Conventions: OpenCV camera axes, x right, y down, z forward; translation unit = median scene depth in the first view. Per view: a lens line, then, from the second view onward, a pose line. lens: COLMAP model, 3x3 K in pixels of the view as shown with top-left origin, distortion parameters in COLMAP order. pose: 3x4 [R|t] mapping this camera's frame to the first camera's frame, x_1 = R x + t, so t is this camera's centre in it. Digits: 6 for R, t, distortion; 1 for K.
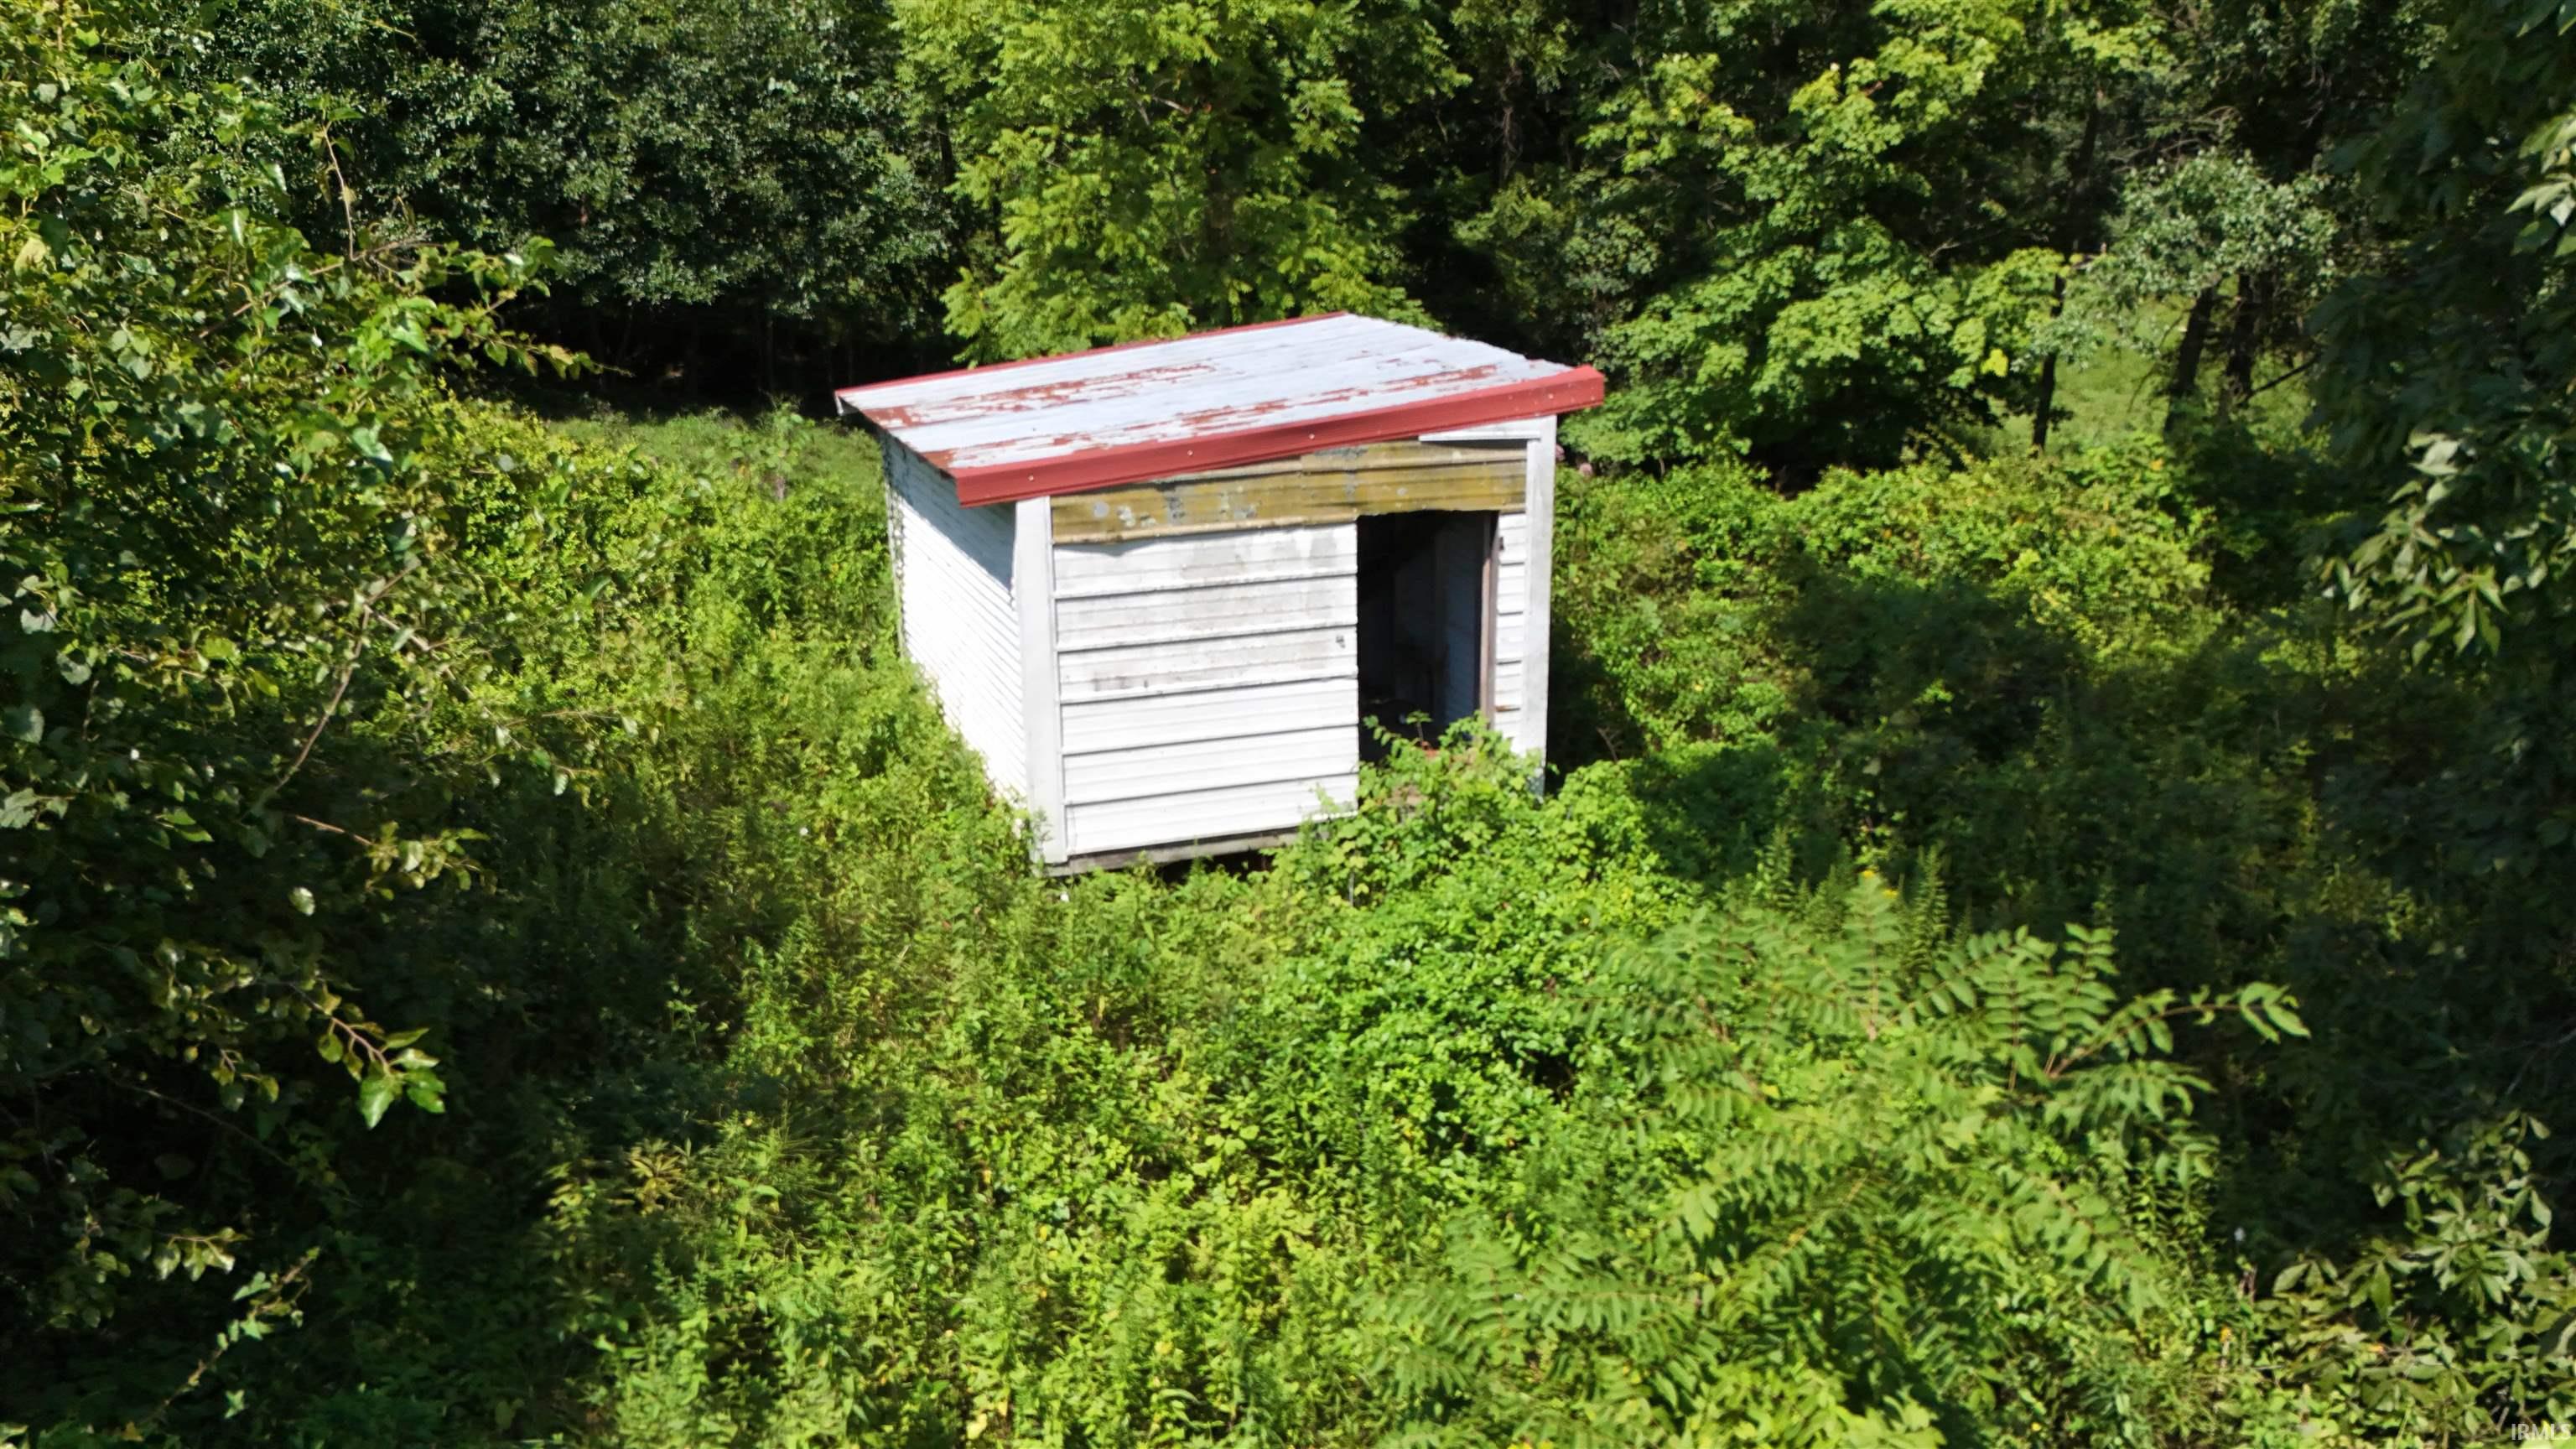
lens RADIAL K [[1859.5, 0, 1291.1], [0, 1859.5, 717.5], [0, 0, 1]] dist [0.054786, -0.035979]
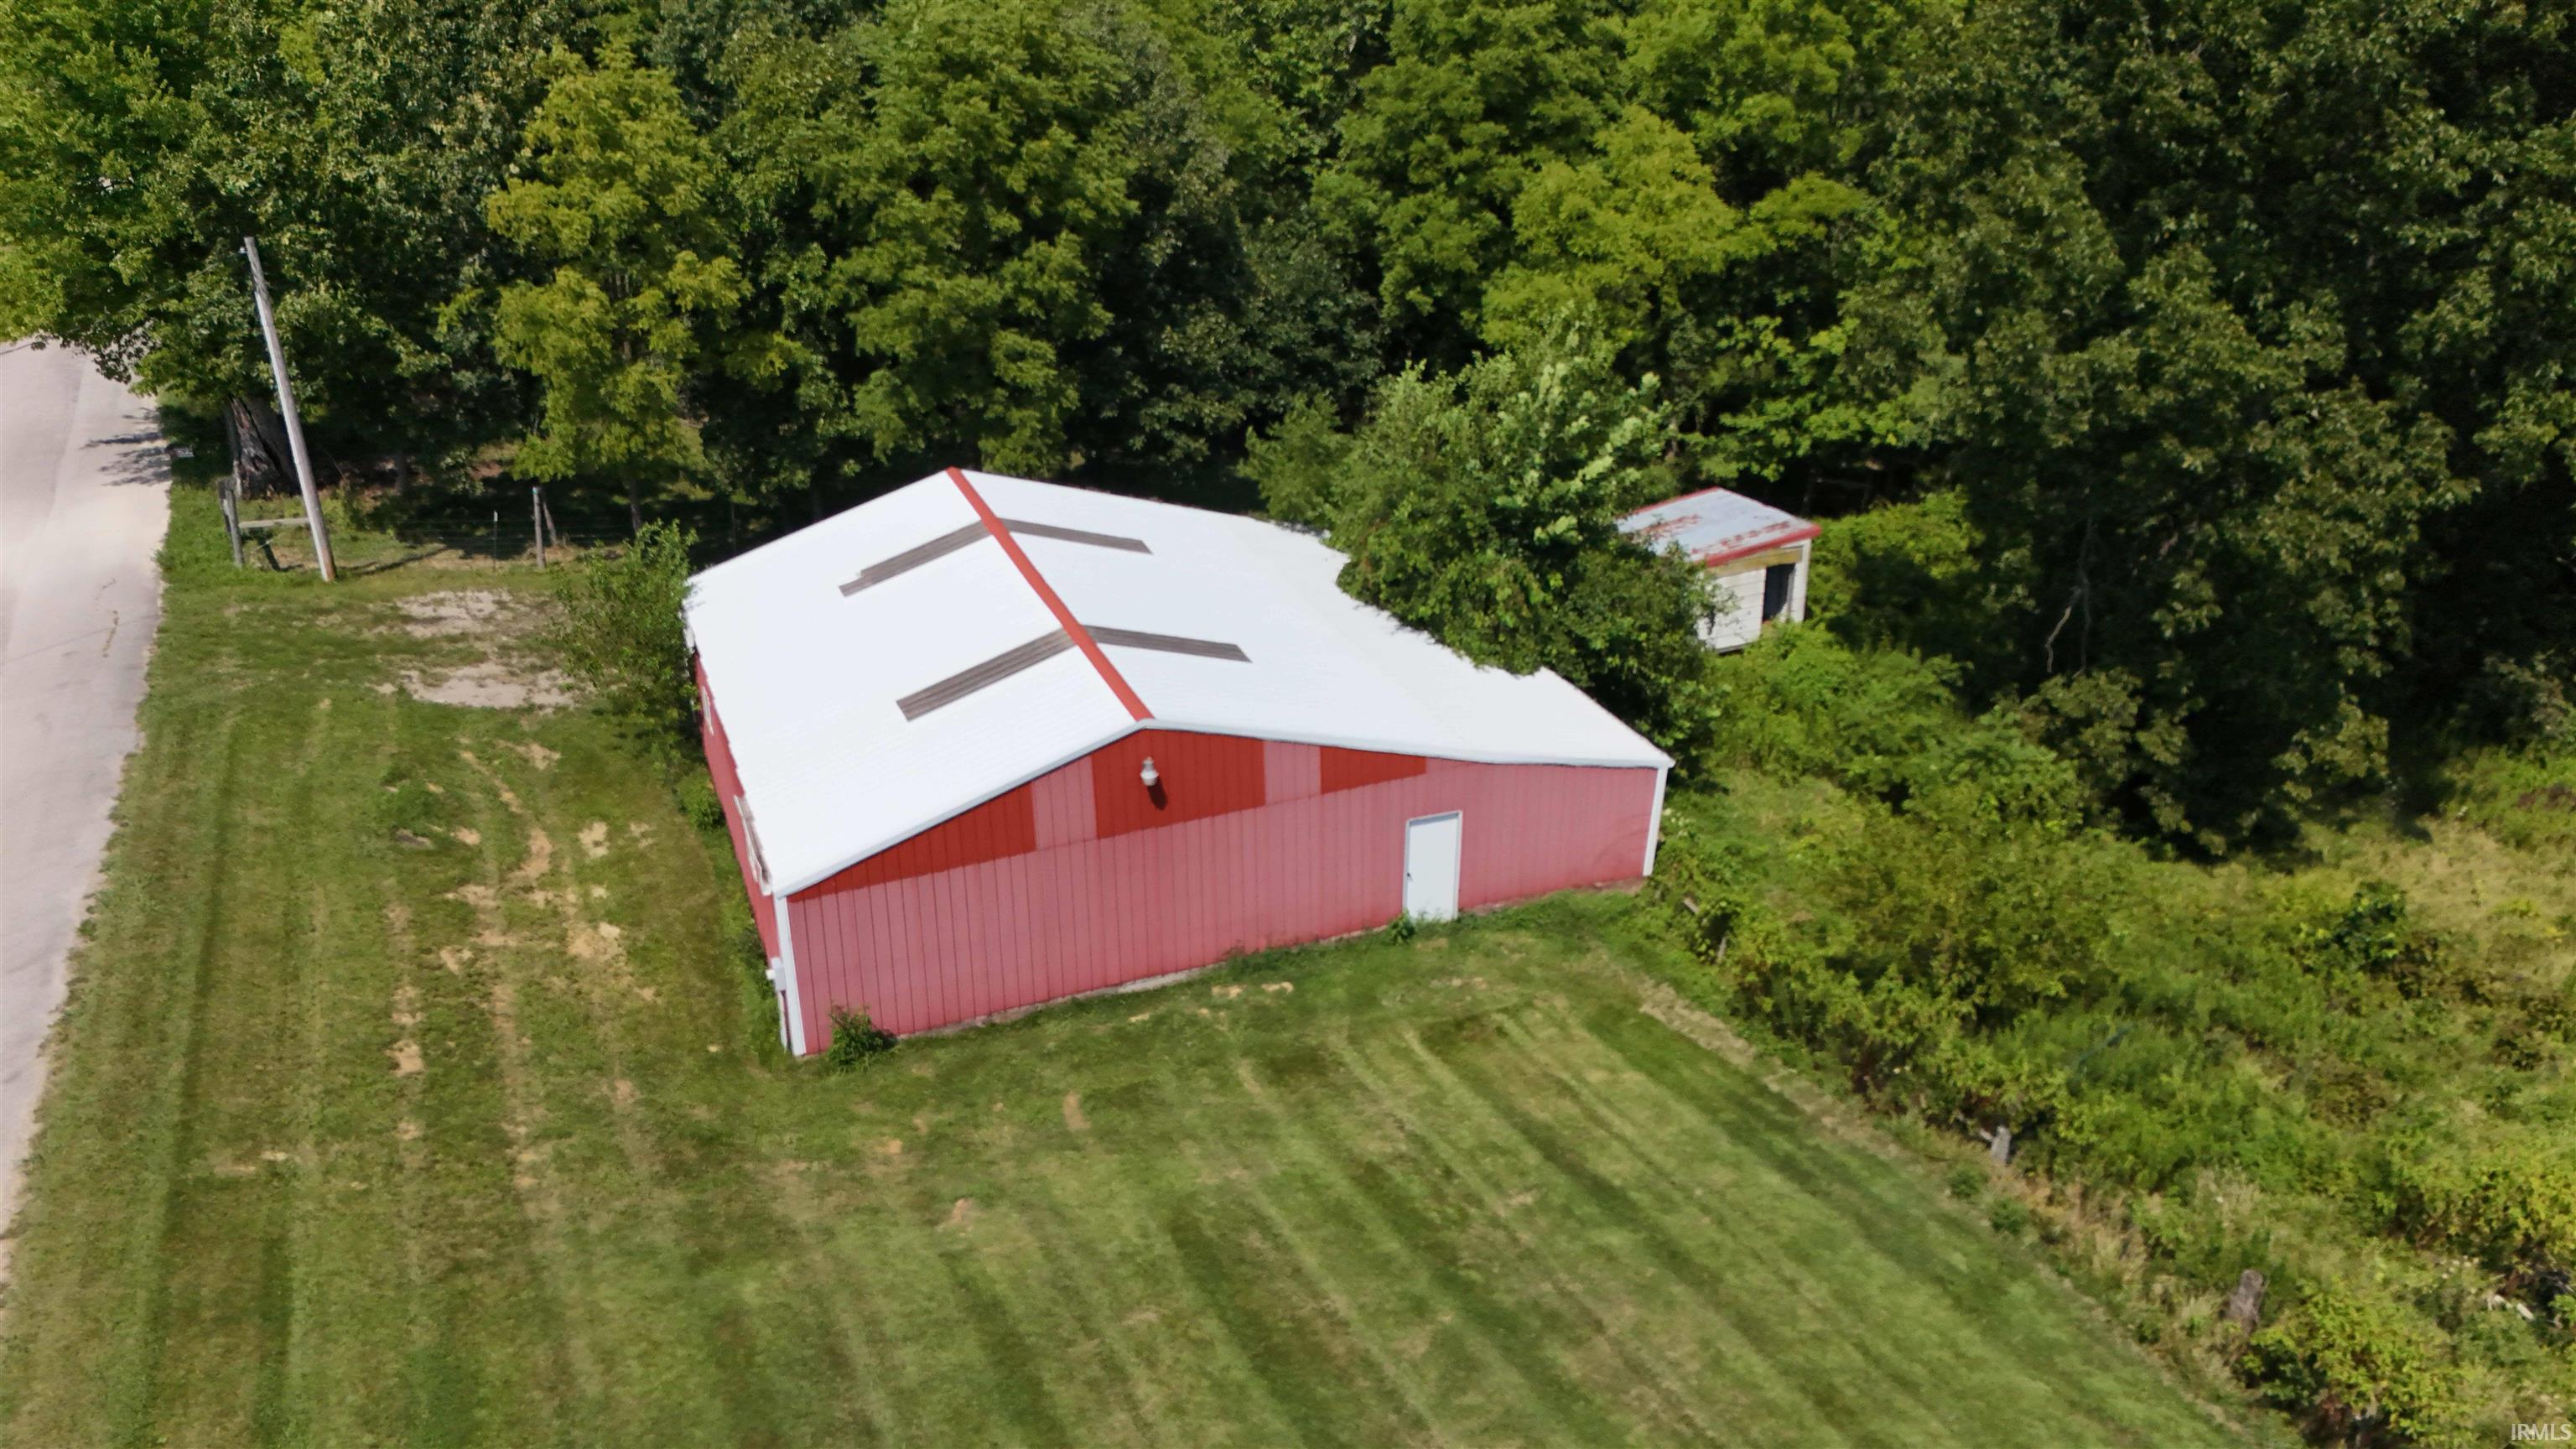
lens RADIAL K [[1859.5, 0, 1291.1], [0, 1859.5, 717.5], [0, 0, 1]] dist [0.054786, -0.035979]
pose [[0.994131, -0.058097, 0.091258, -1.115892], [0.047204, 0.991976, 0.117286, -0.247855], [-0.097339, -0.112290, 0.988896, -2.398367]]
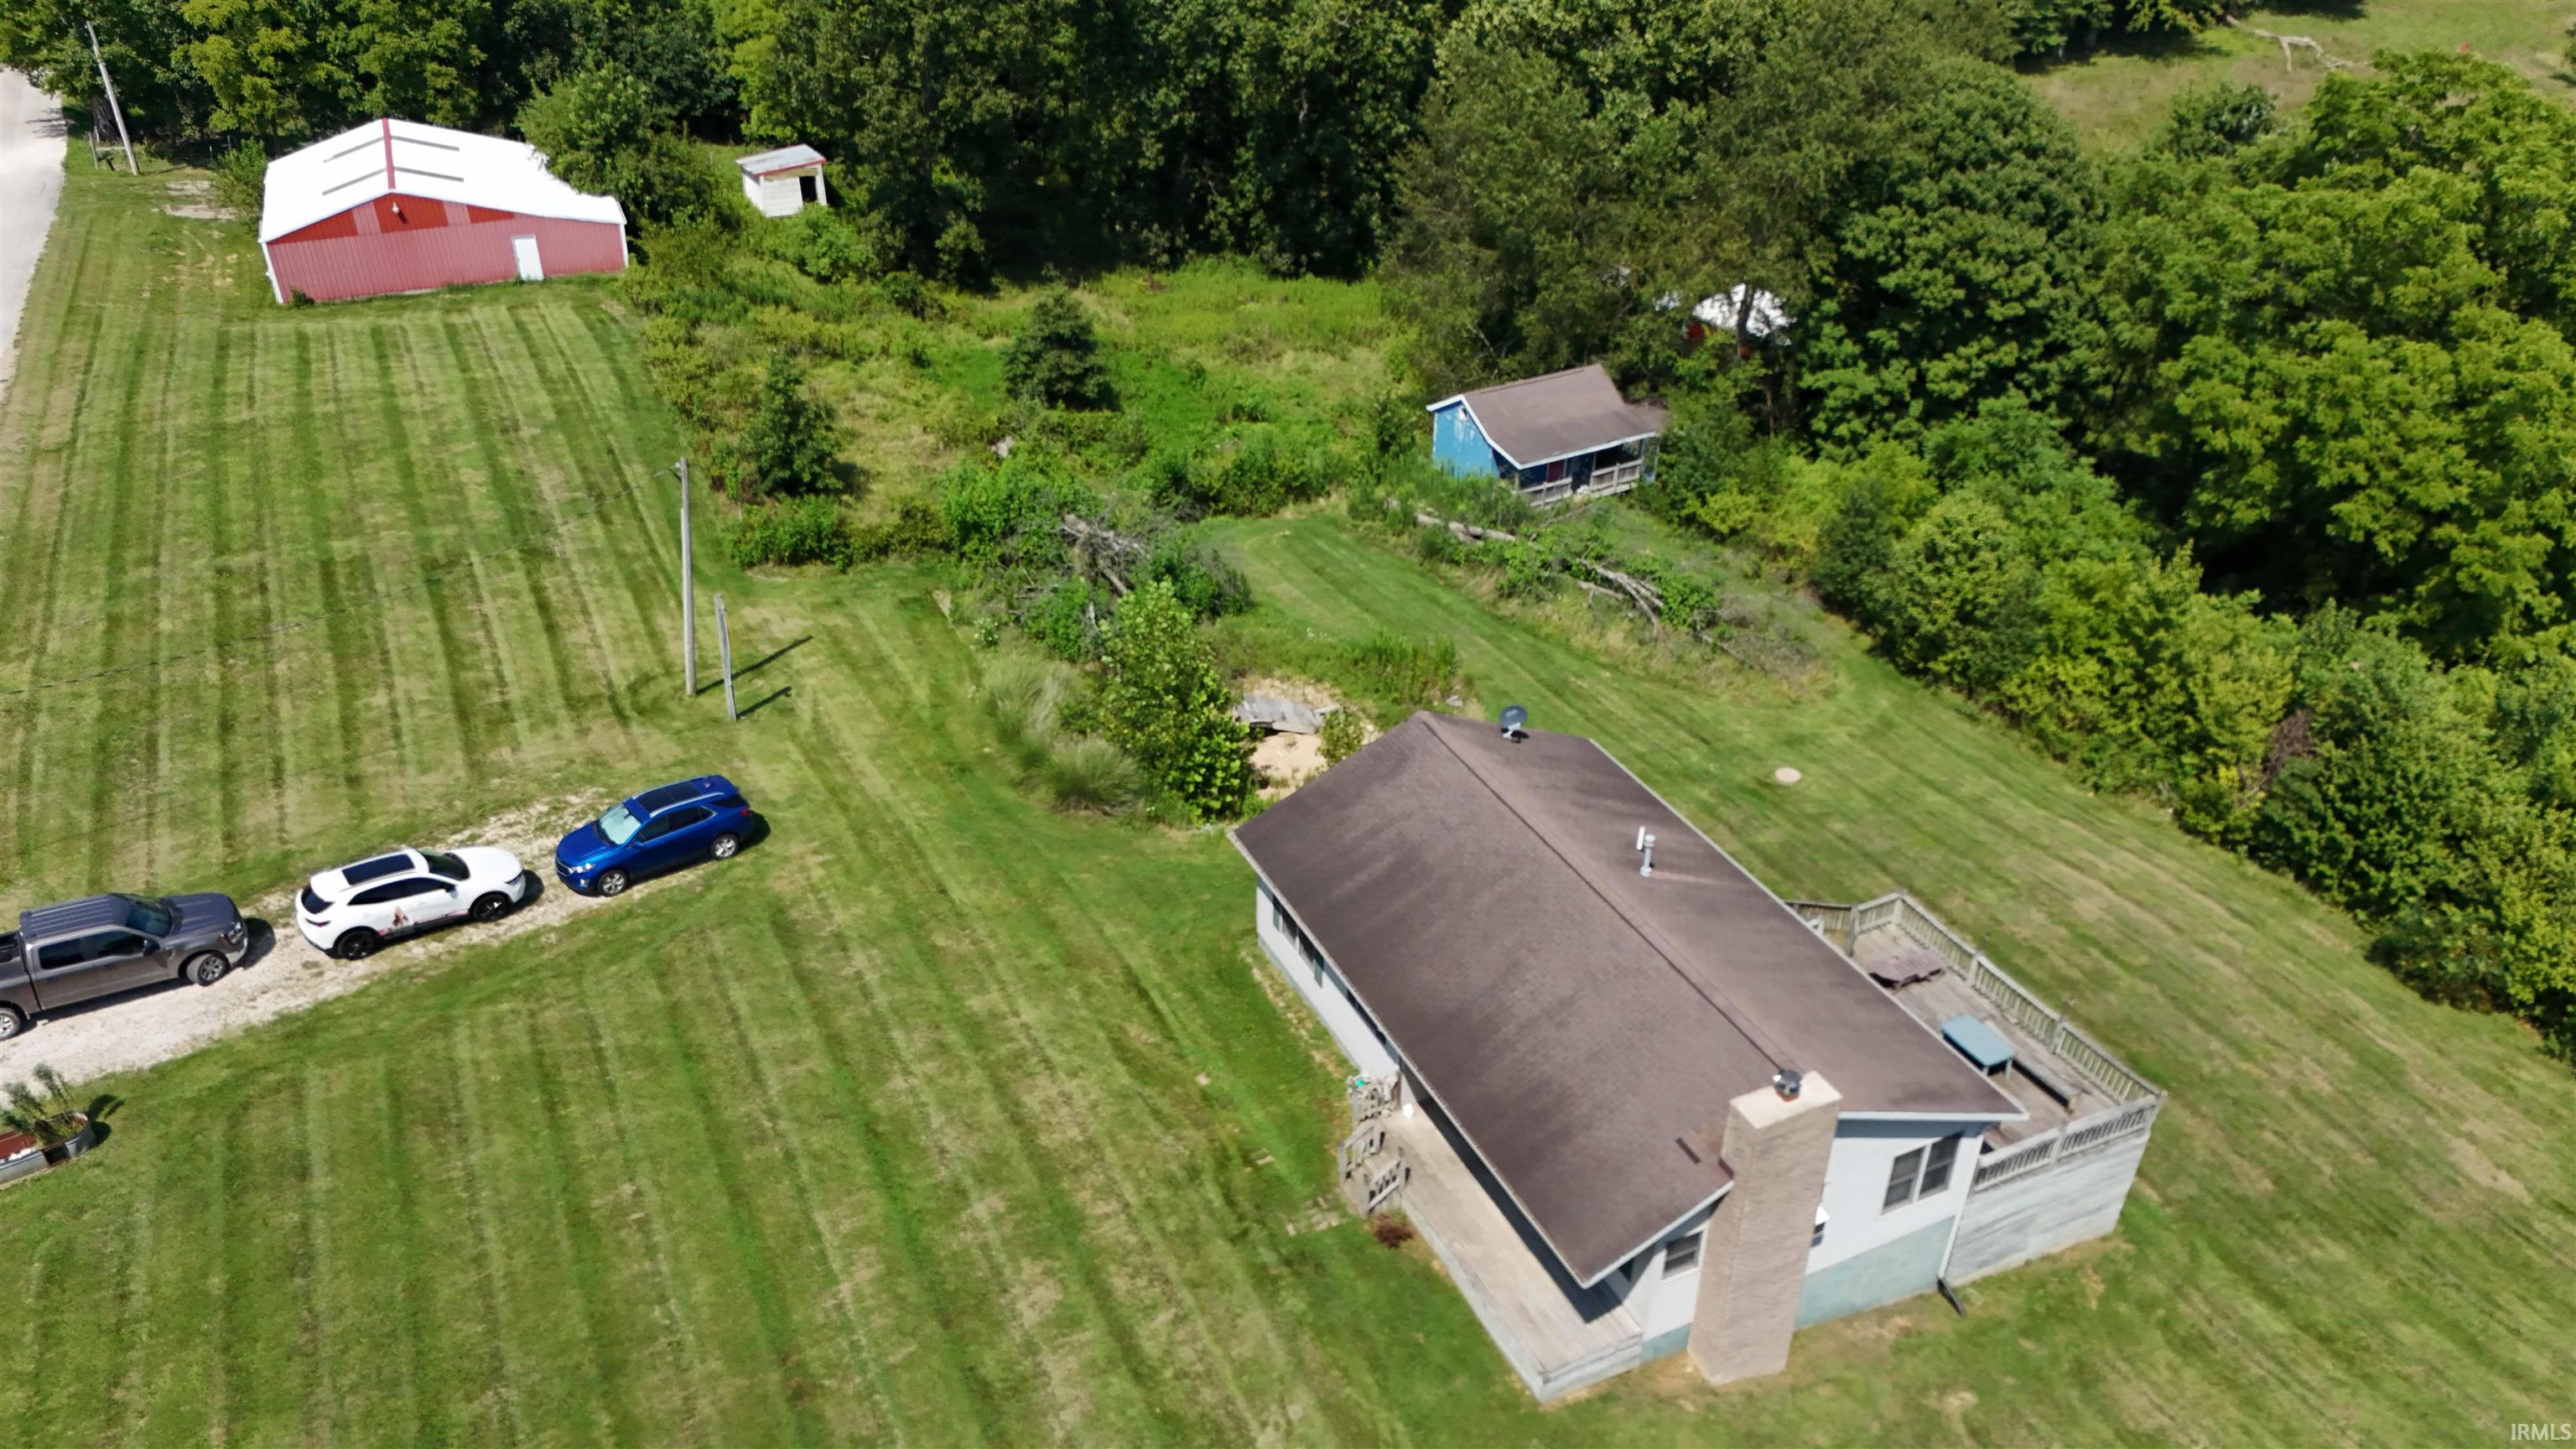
lens RADIAL K [[1859.5, 0, 1291.1], [0, 1859.5, 717.5], [0, 0, 1]] dist [0.054786, -0.035979]
pose [[0.992594, -0.076809, 0.094116, 1.091188], [0.053865, 0.972697, 0.225740, 0.422818], [-0.108885, -0.218999, 0.969631, -6.984949]]
